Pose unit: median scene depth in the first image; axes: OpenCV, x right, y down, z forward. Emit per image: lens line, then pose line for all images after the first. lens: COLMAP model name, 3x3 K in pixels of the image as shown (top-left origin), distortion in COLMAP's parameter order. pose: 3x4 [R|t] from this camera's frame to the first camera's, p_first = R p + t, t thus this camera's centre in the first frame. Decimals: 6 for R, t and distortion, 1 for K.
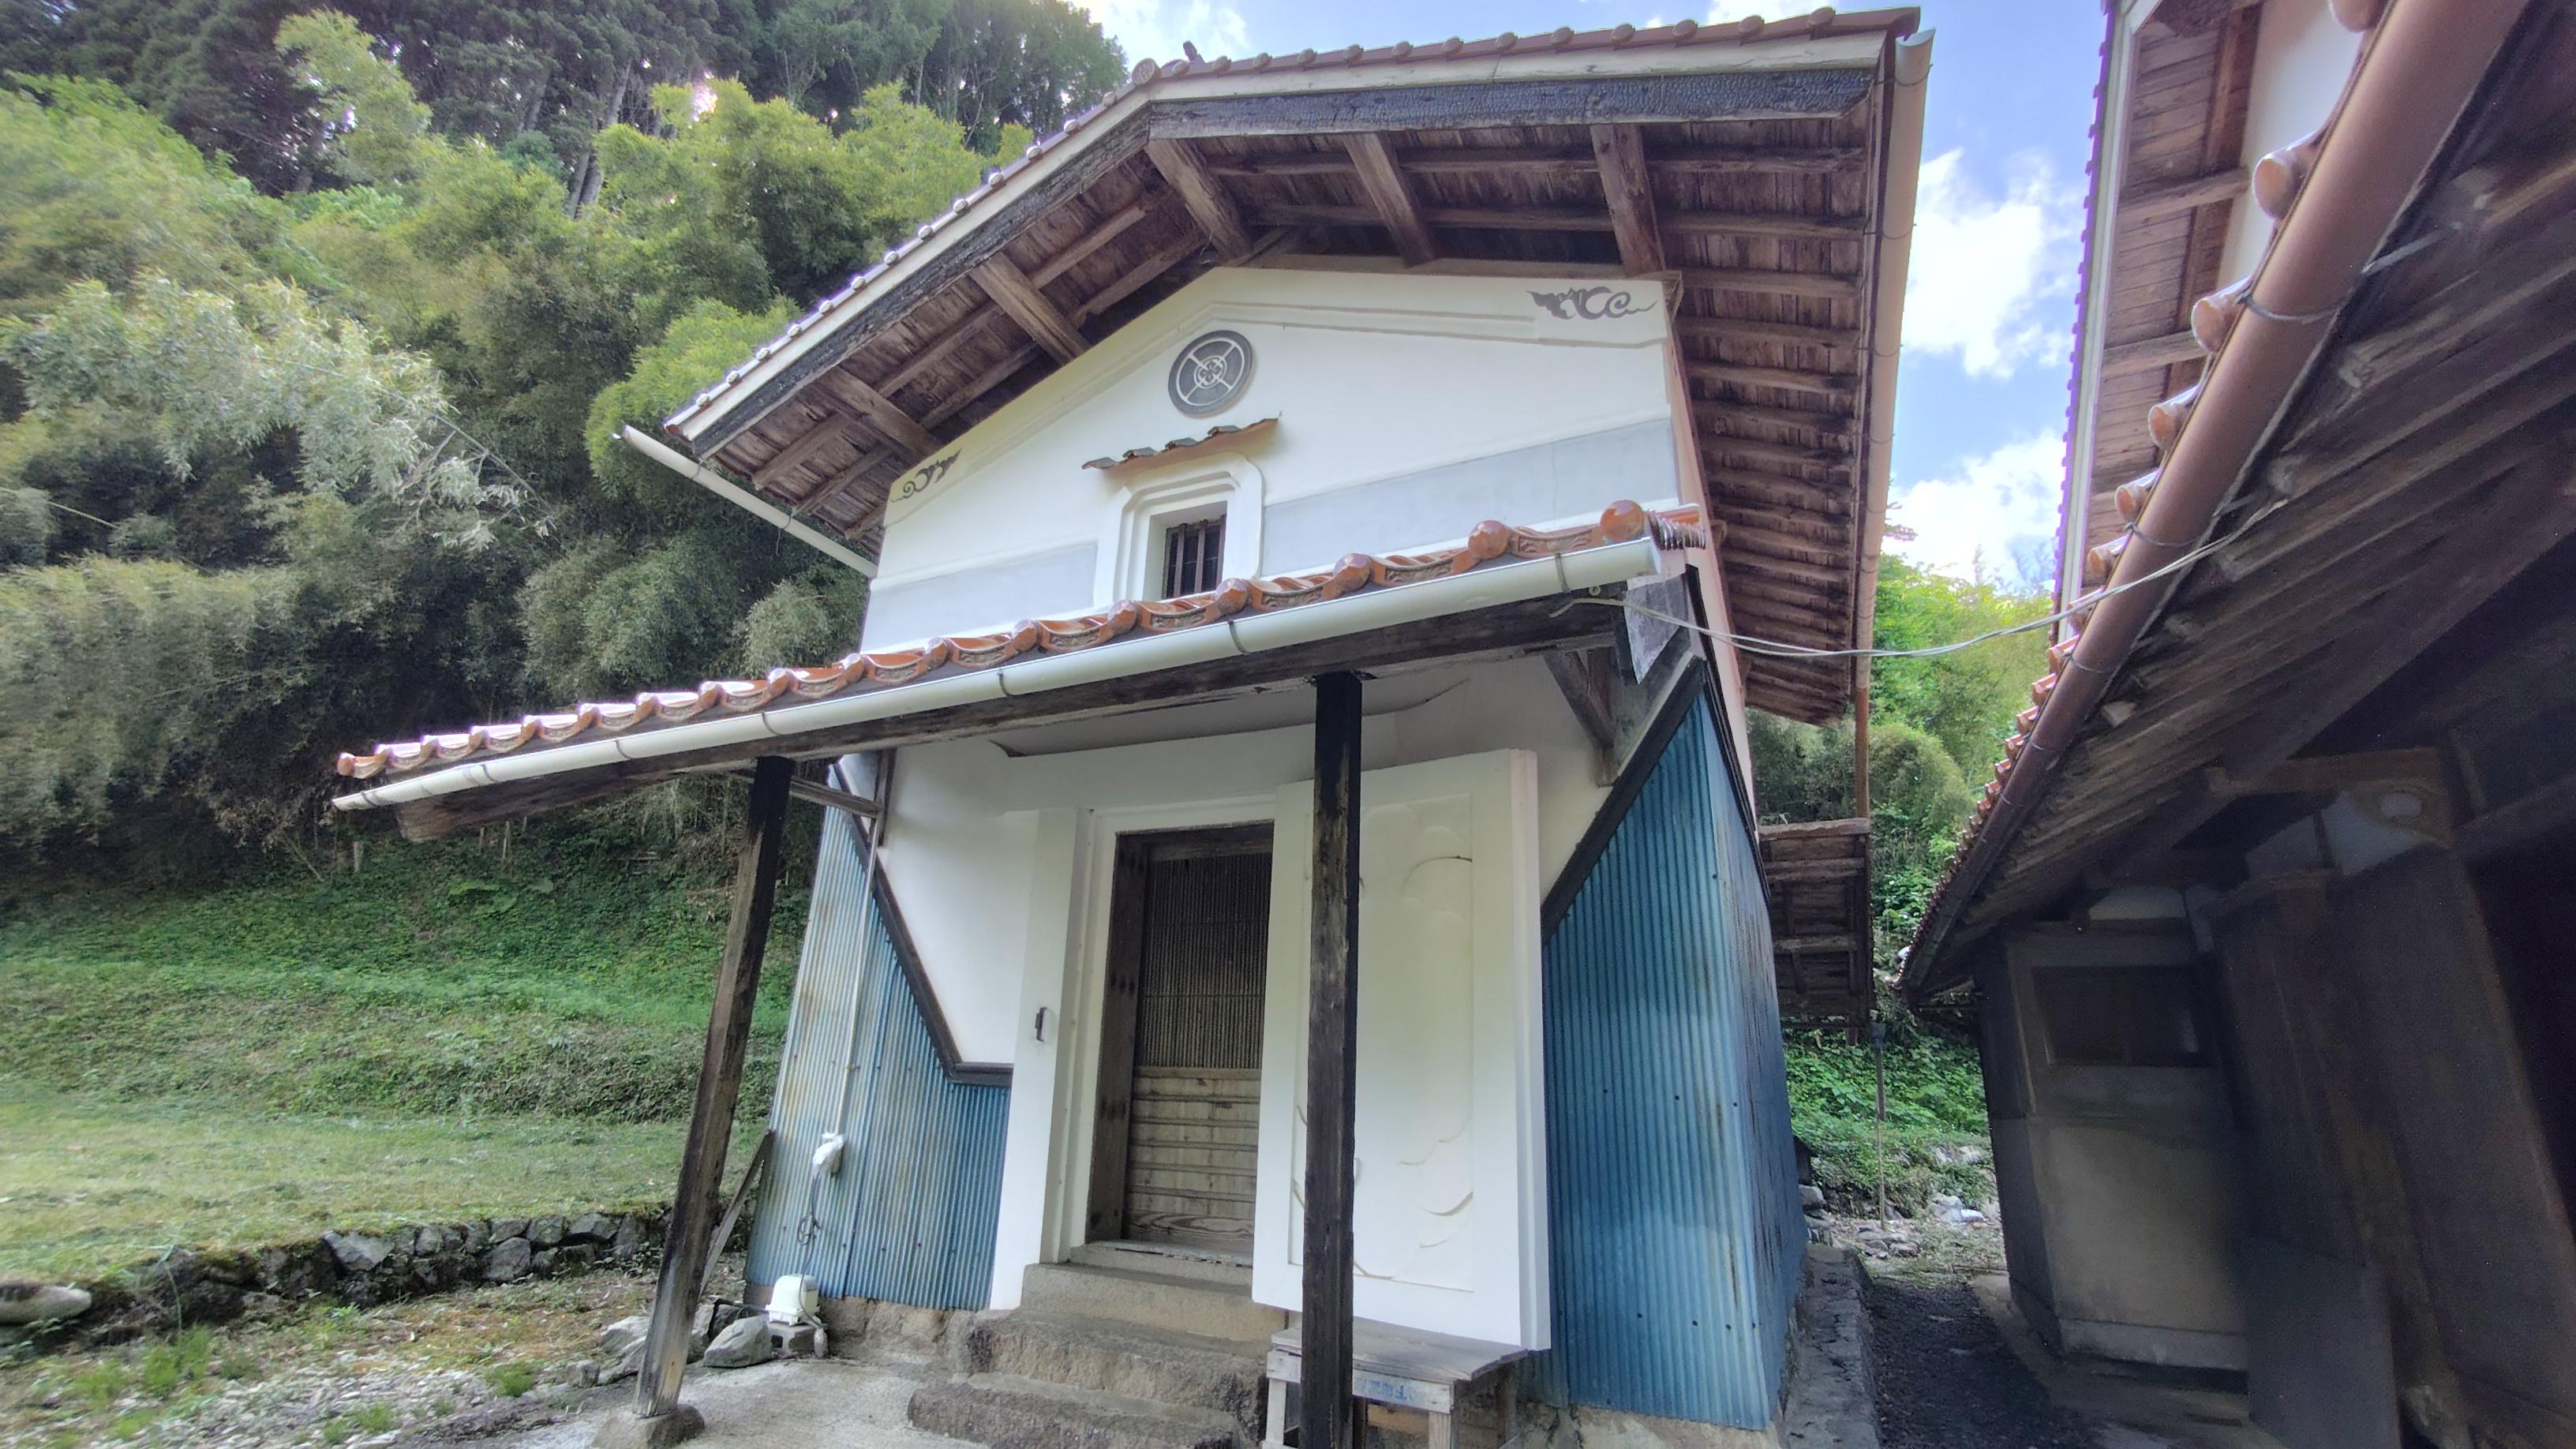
lens RADIAL K [[1048.6, 0, 1292.9], [0, 1048.6, 769.2], [0, 0, 1]] dist [0.016264, 0.000467]
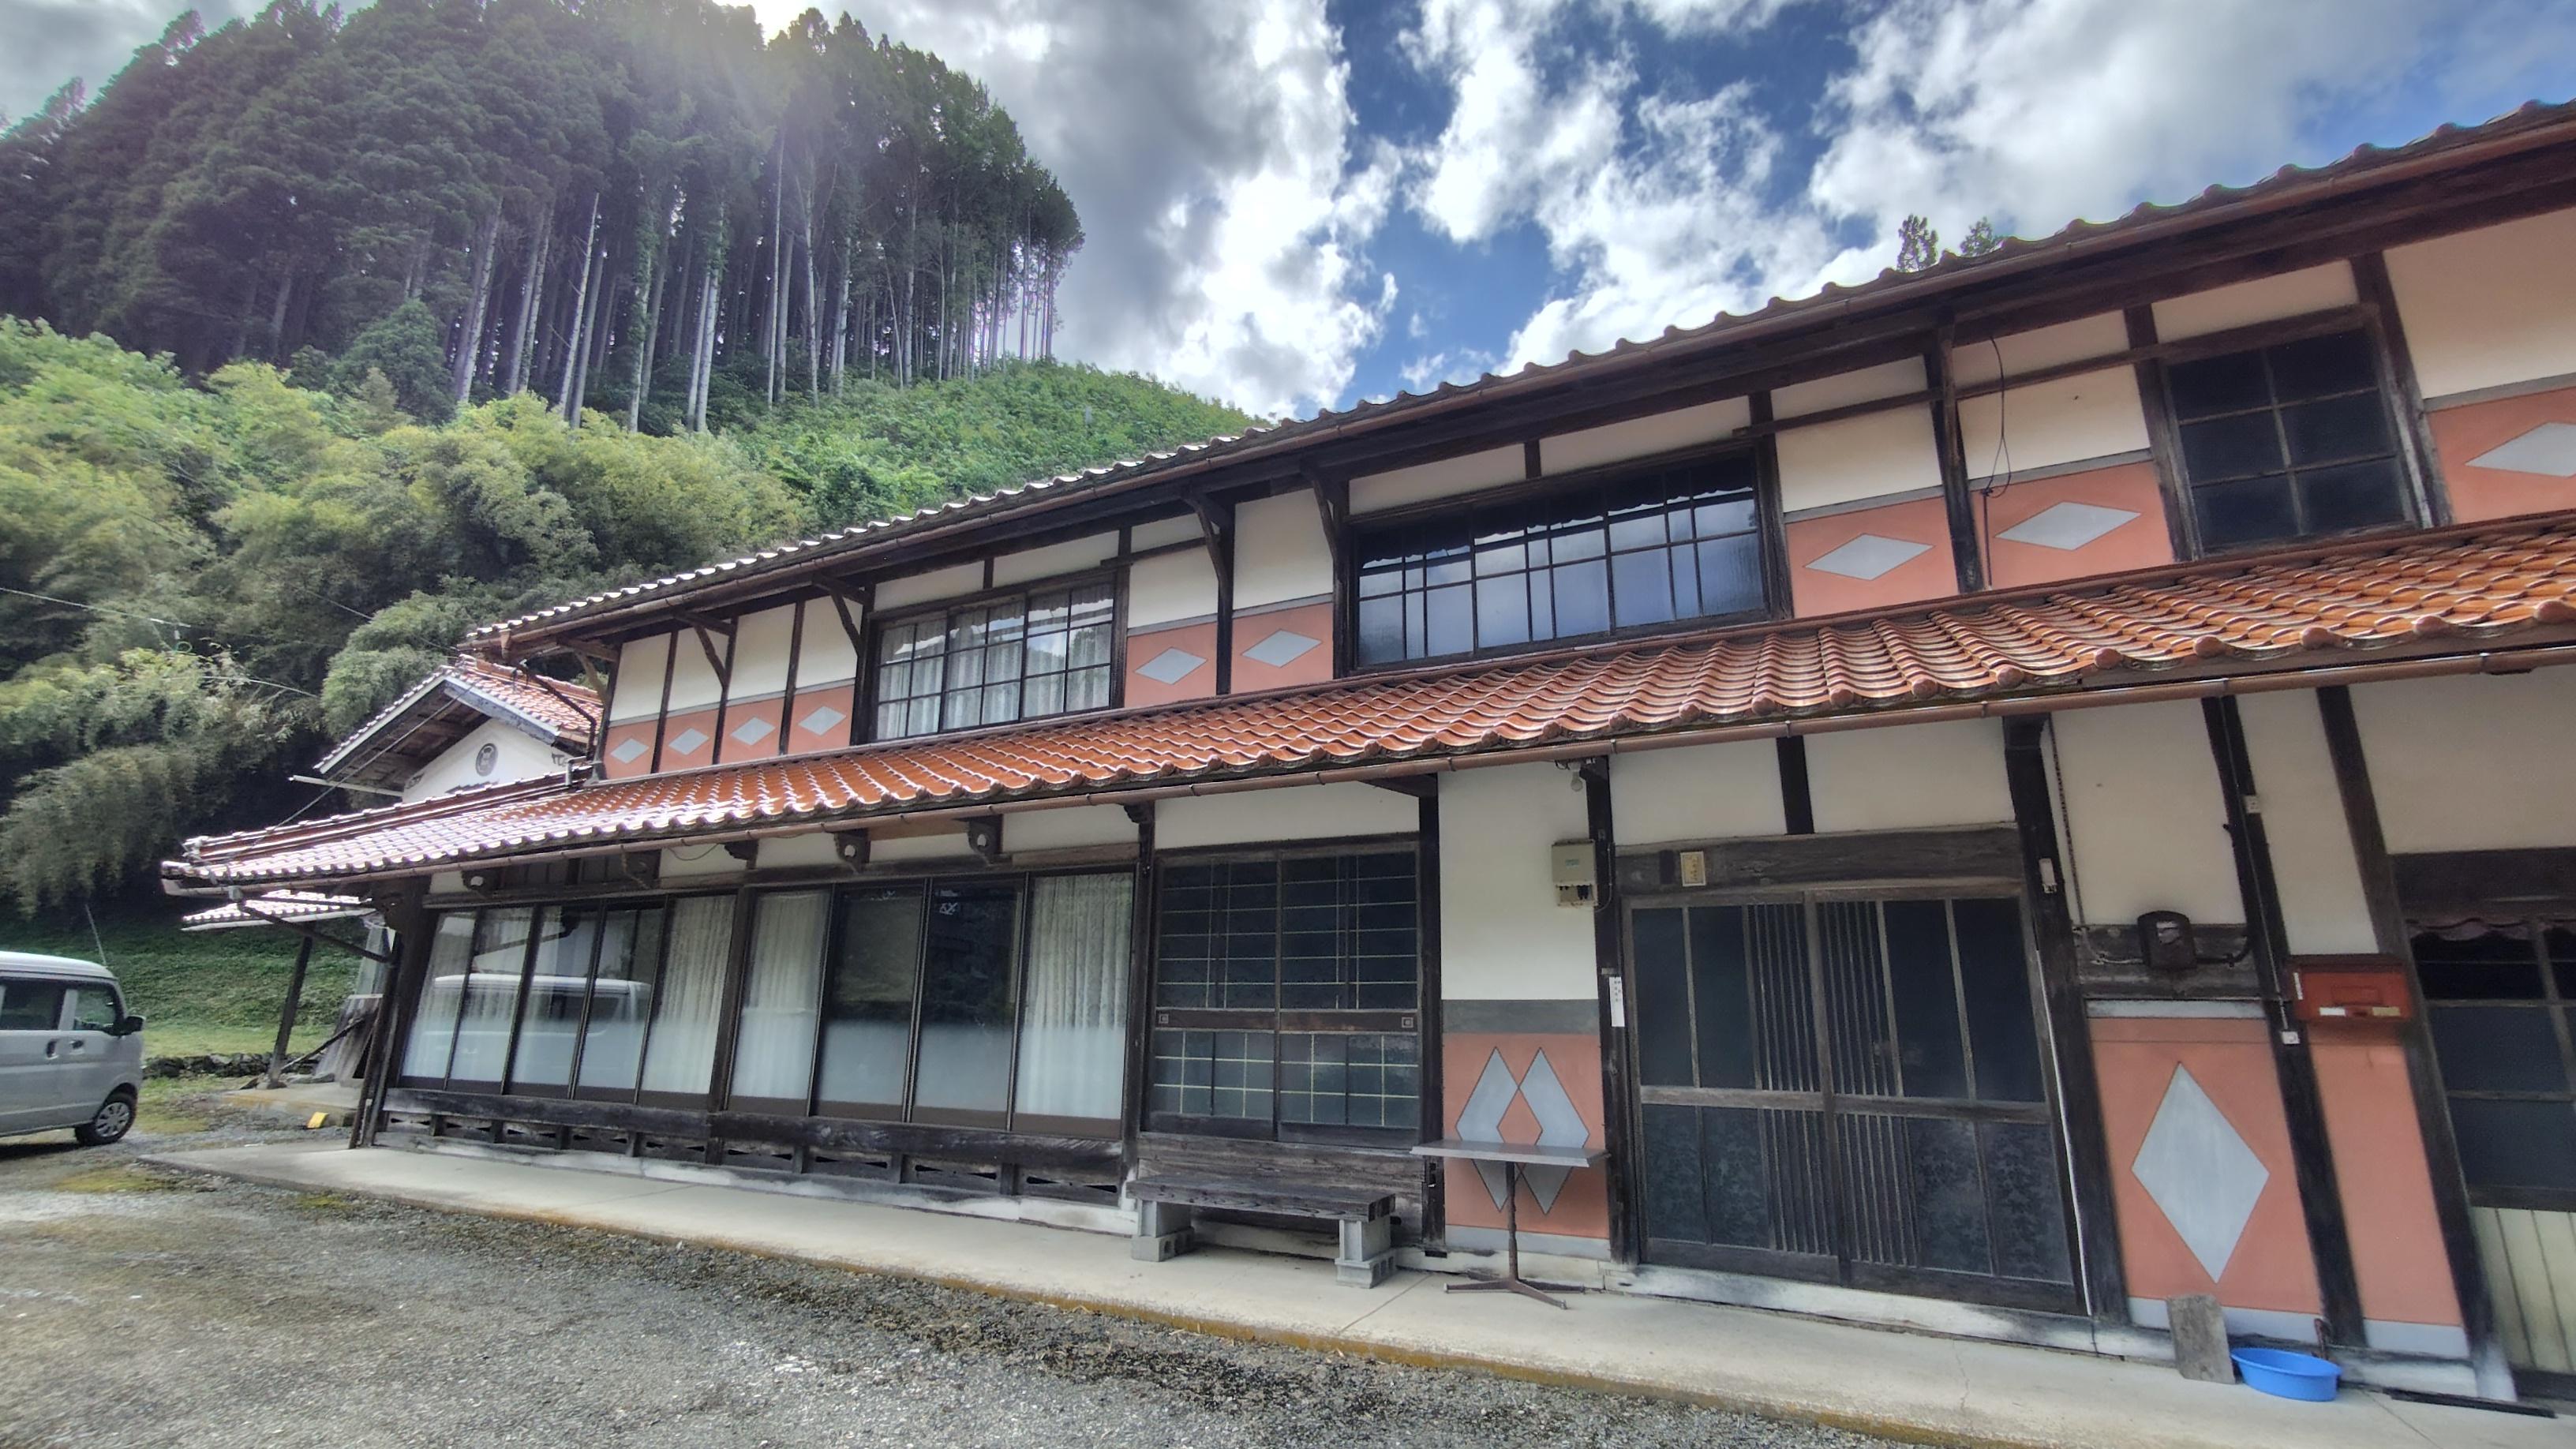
lens RADIAL K [[999.5, 0, 1289.8], [0, 999.5, 782.0], [0, 0, 1]] dist [0.000250, -0.000016]
pose [[0.999585, -0.022071, 0.018502, 0.963917], [0.020770, 0.997484, 0.067782, -0.211730], [-0.019951, -0.067370, 0.997529, -0.835127]]
